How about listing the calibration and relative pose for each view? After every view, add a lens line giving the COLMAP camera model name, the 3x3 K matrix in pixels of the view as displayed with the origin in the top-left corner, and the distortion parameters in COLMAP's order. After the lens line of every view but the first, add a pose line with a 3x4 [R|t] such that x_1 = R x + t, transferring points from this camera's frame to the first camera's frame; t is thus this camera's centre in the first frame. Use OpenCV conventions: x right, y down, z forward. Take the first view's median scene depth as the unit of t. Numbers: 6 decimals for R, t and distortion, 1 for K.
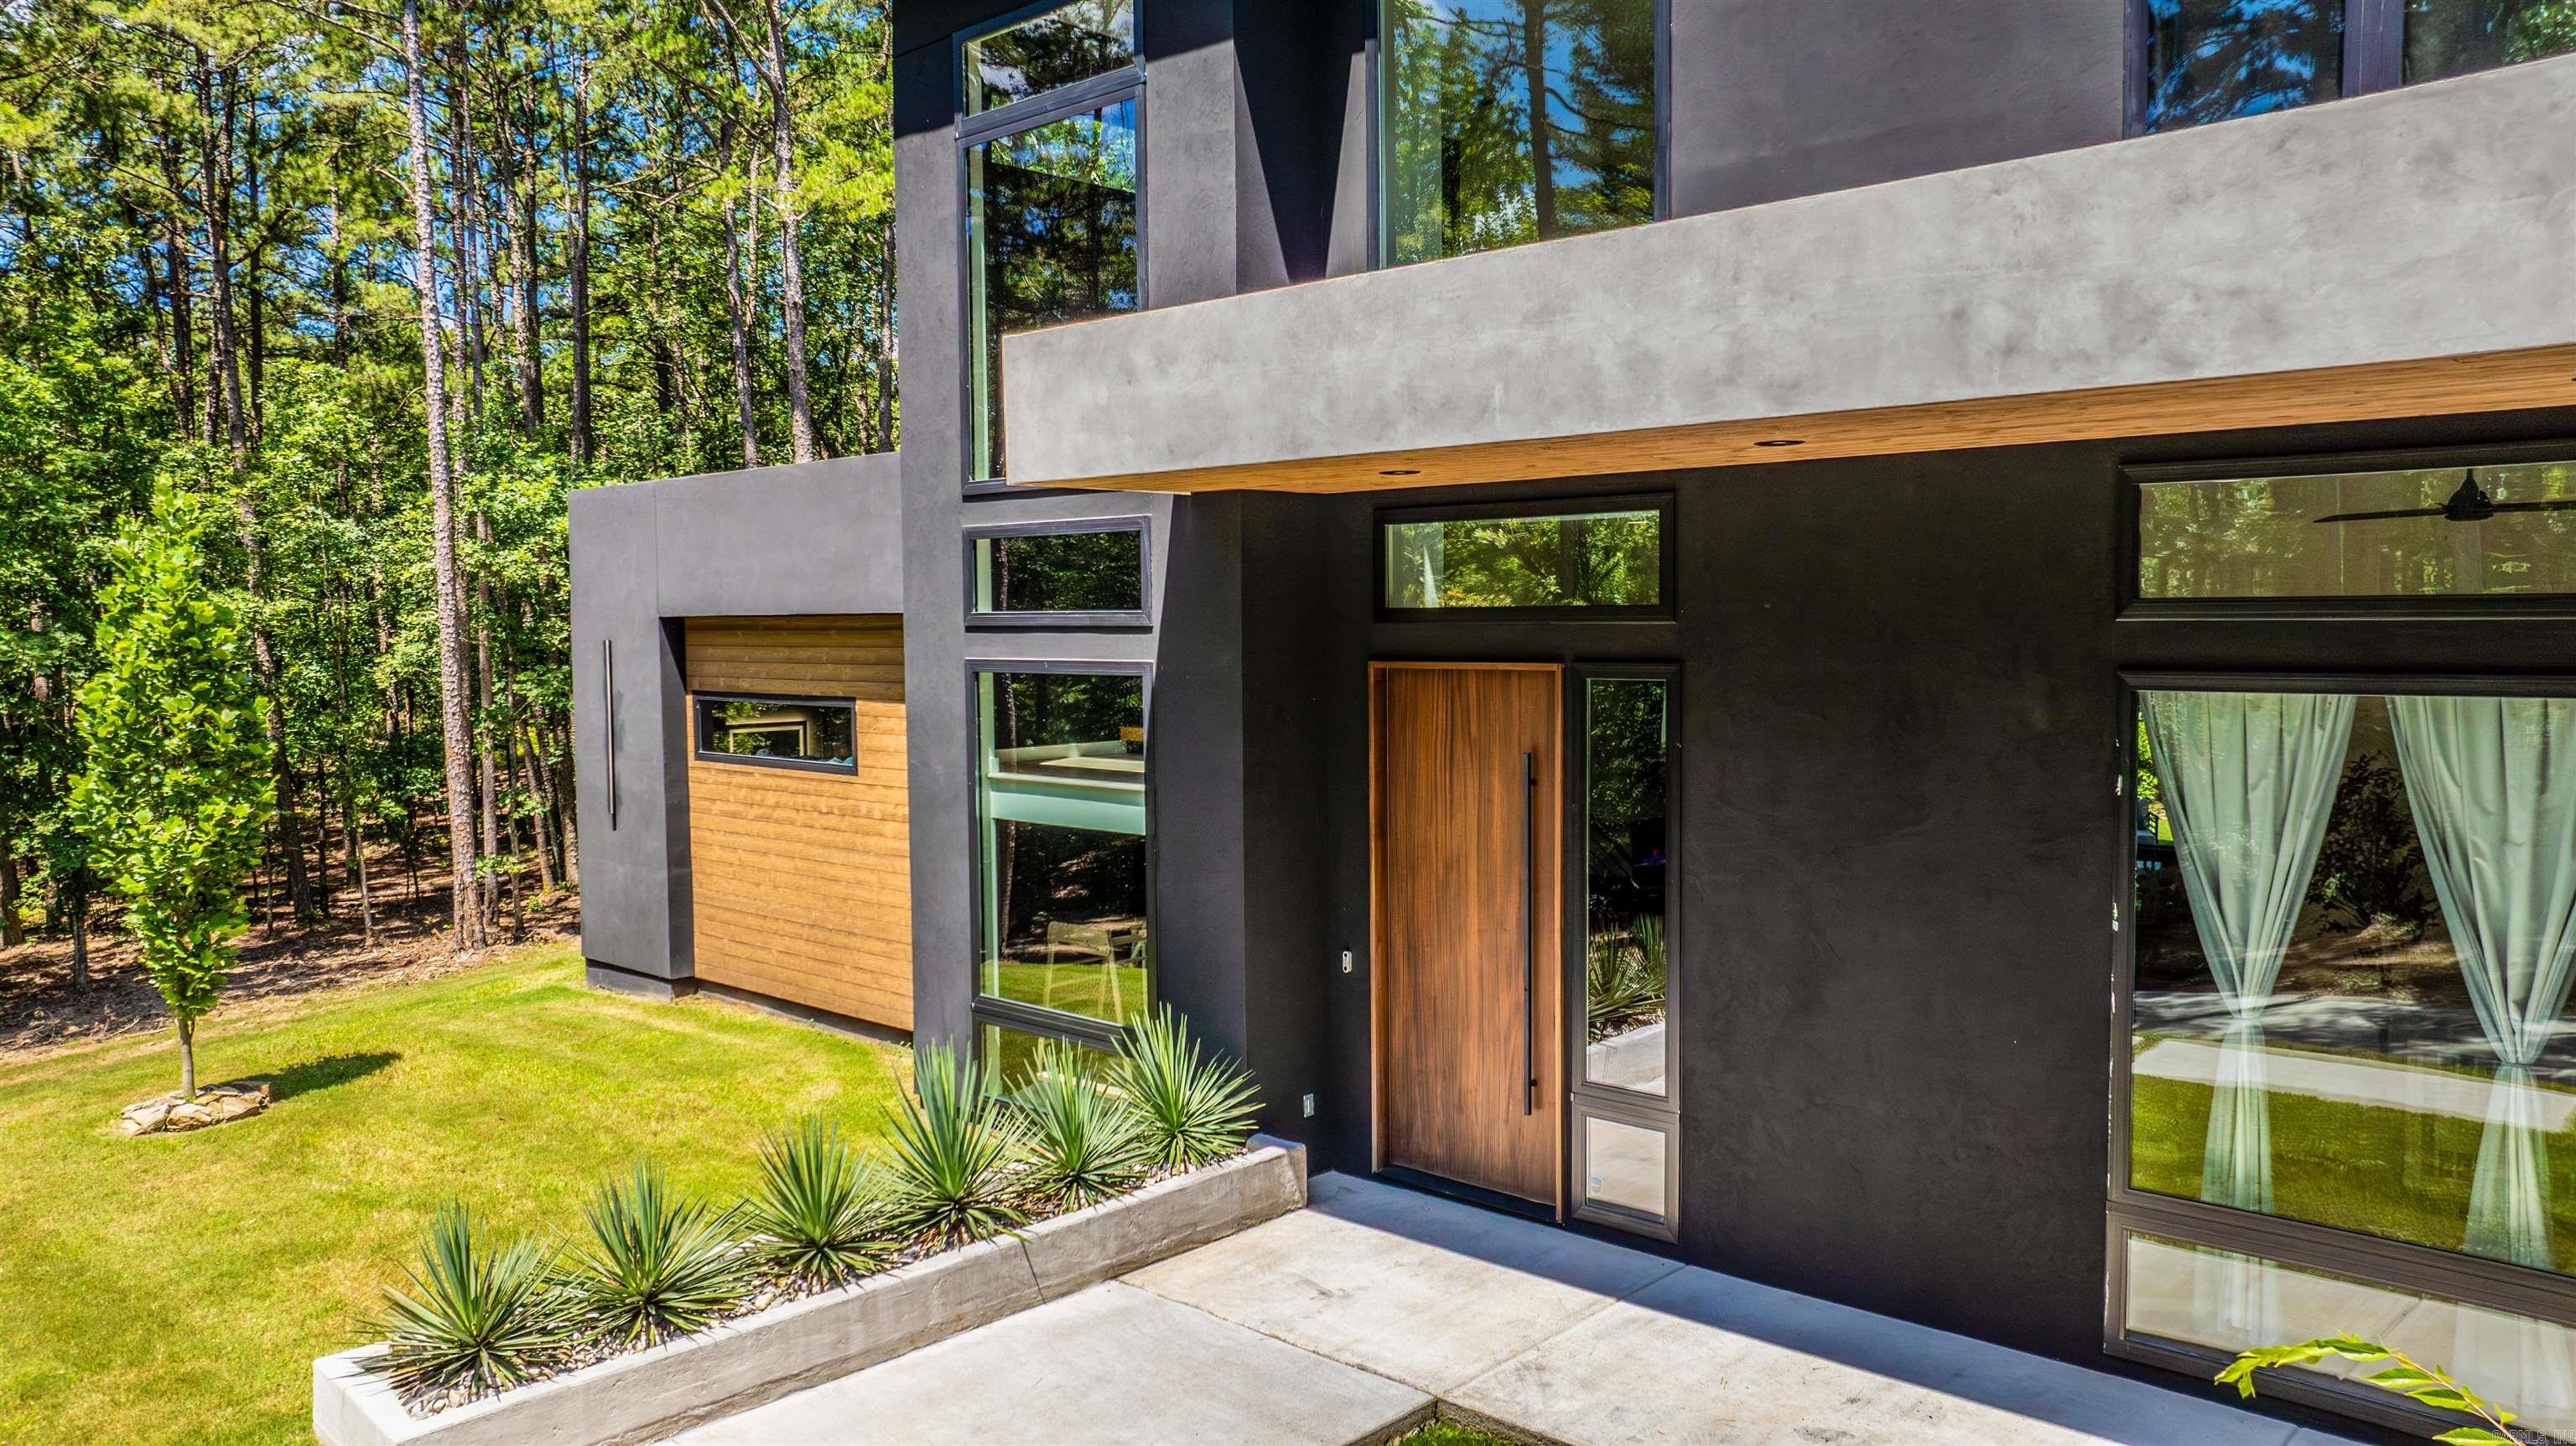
lens RADIAL K [[1820.8, 0, 1288.0], [0, 1820.8, 723.0], [0, 0, 1]] dist [-0.002565, 0.000665]
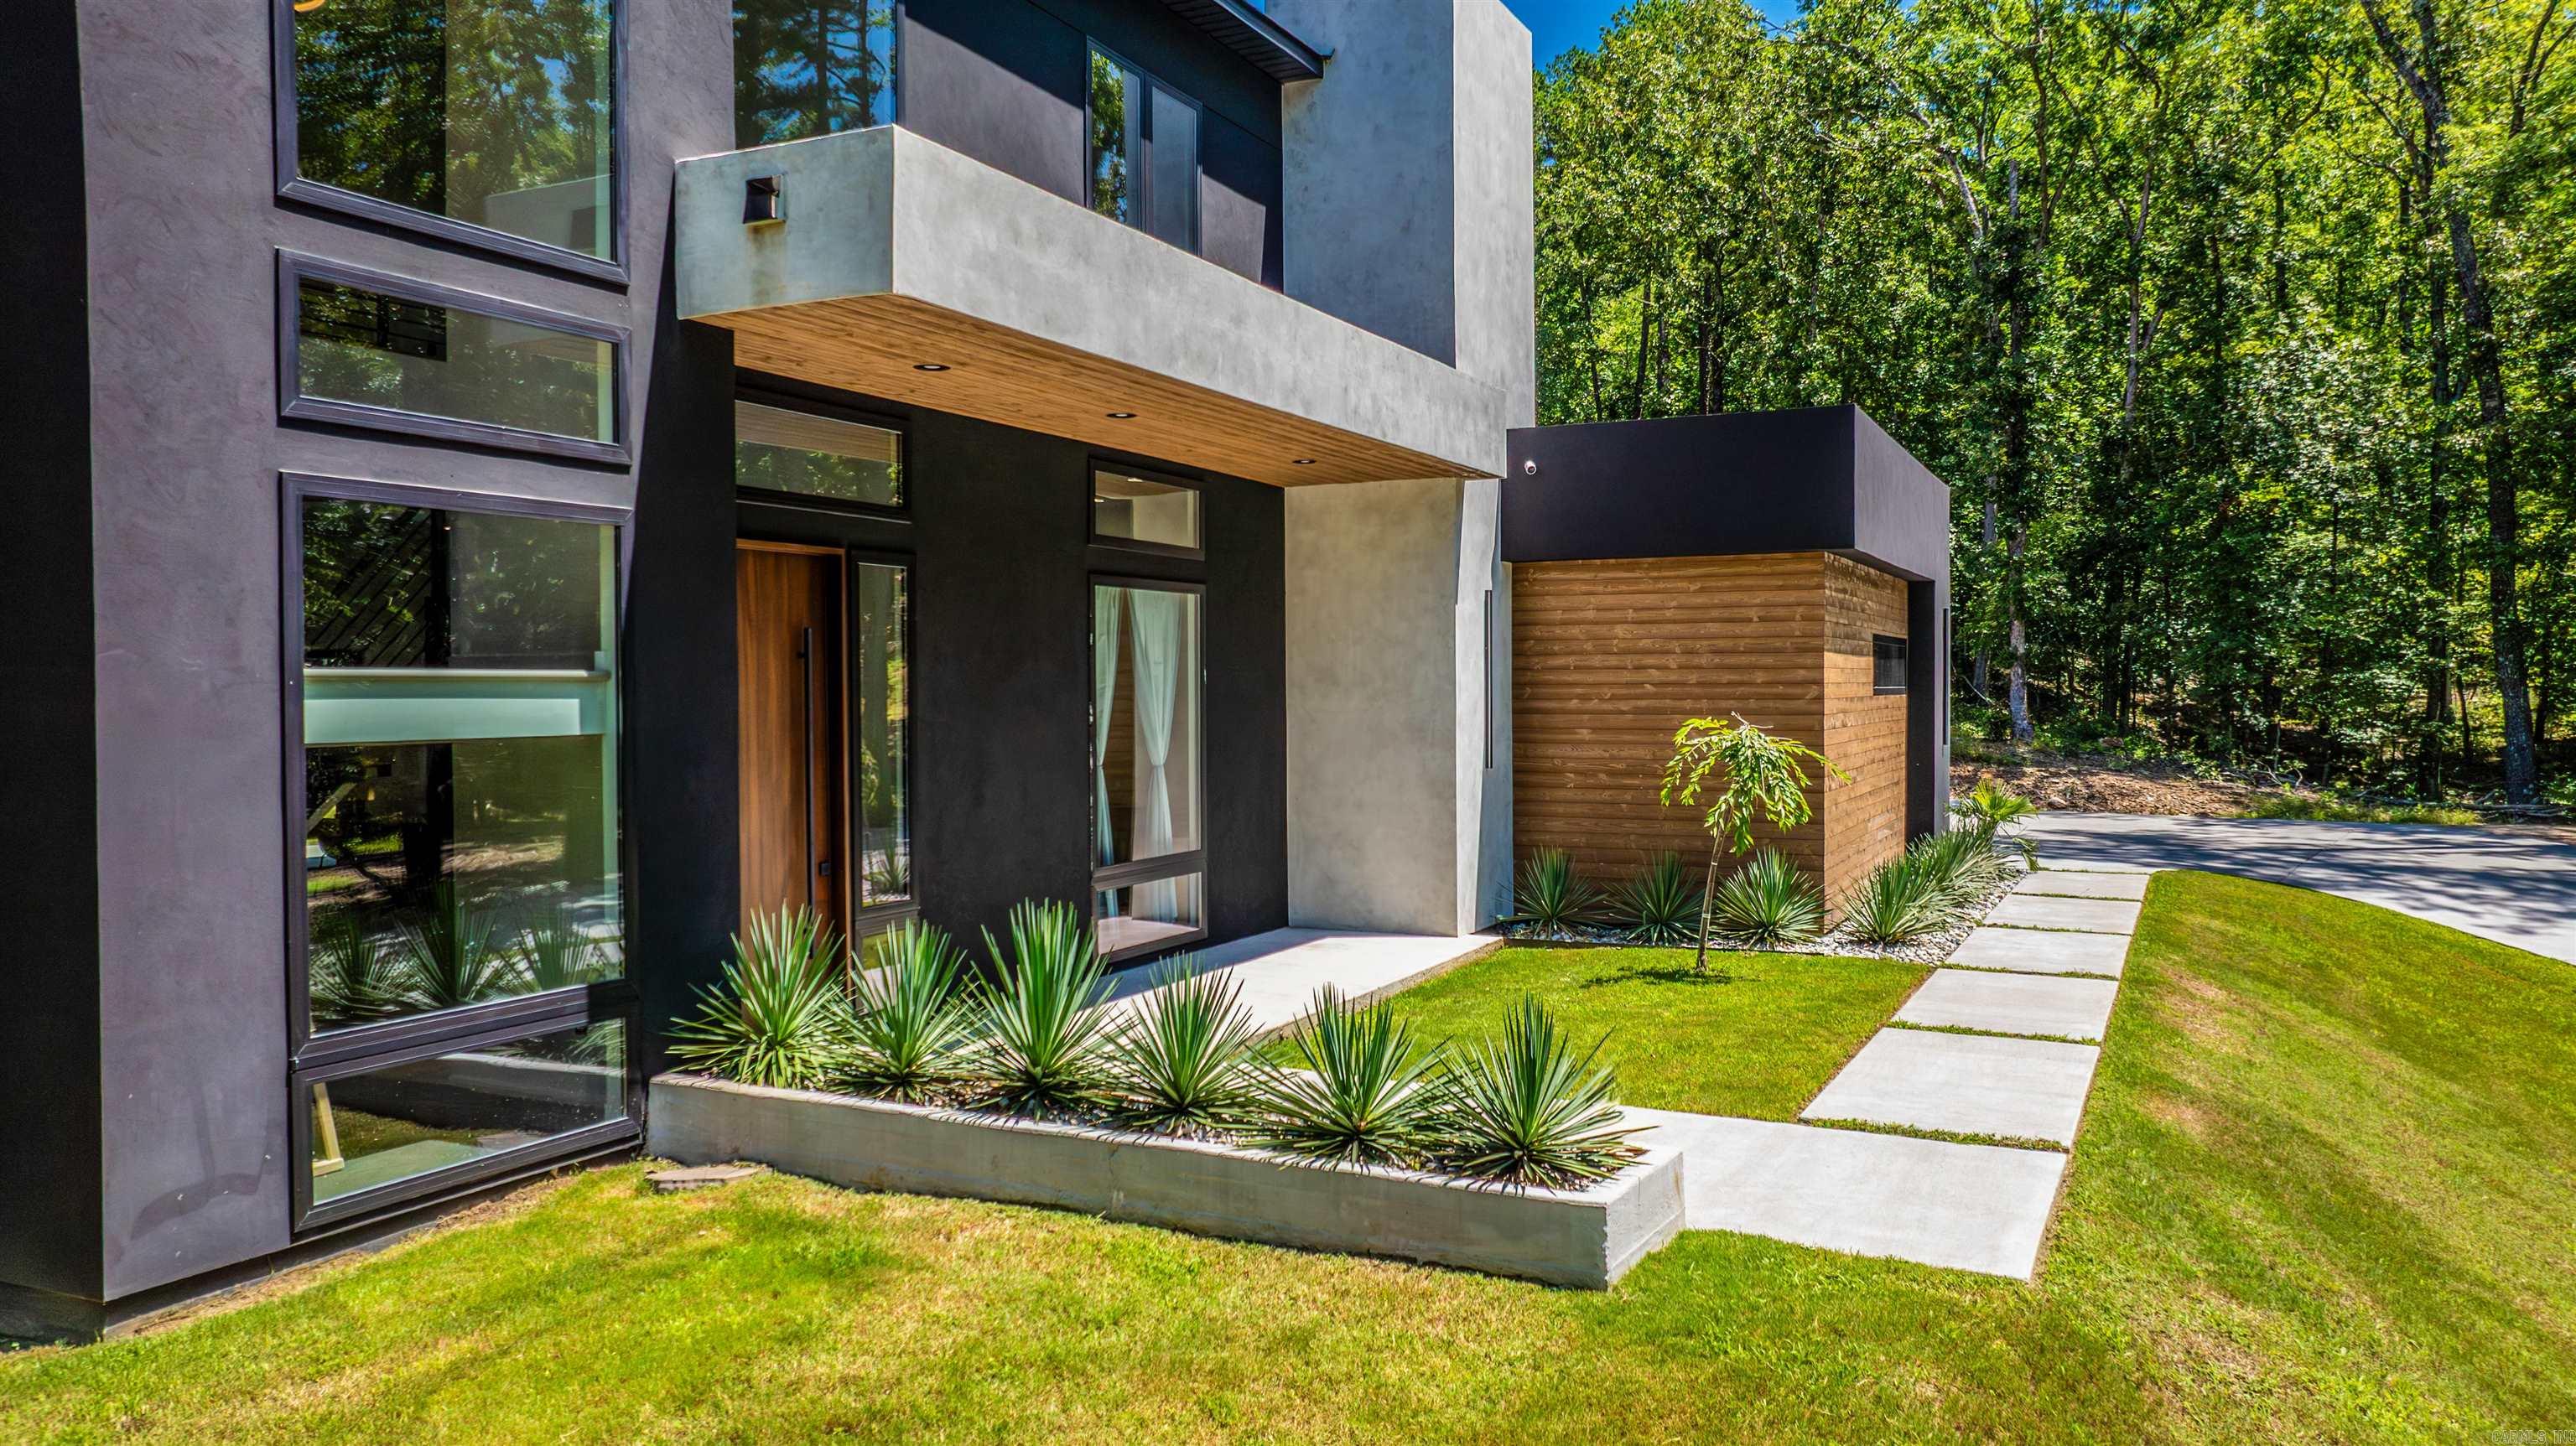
lens RADIAL K [[1806.3, 0, 1288.0], [0, 1806.3, 723.0], [0, 0, 1]] dist [-0.012337, 0.003134]
pose [[-0.290949, -0.009881, 0.956688, -1.030769], [0.063994, 0.997506, 0.029765, 0.061776], [-0.954596, 0.069882, -0.289591, 1.071266]]
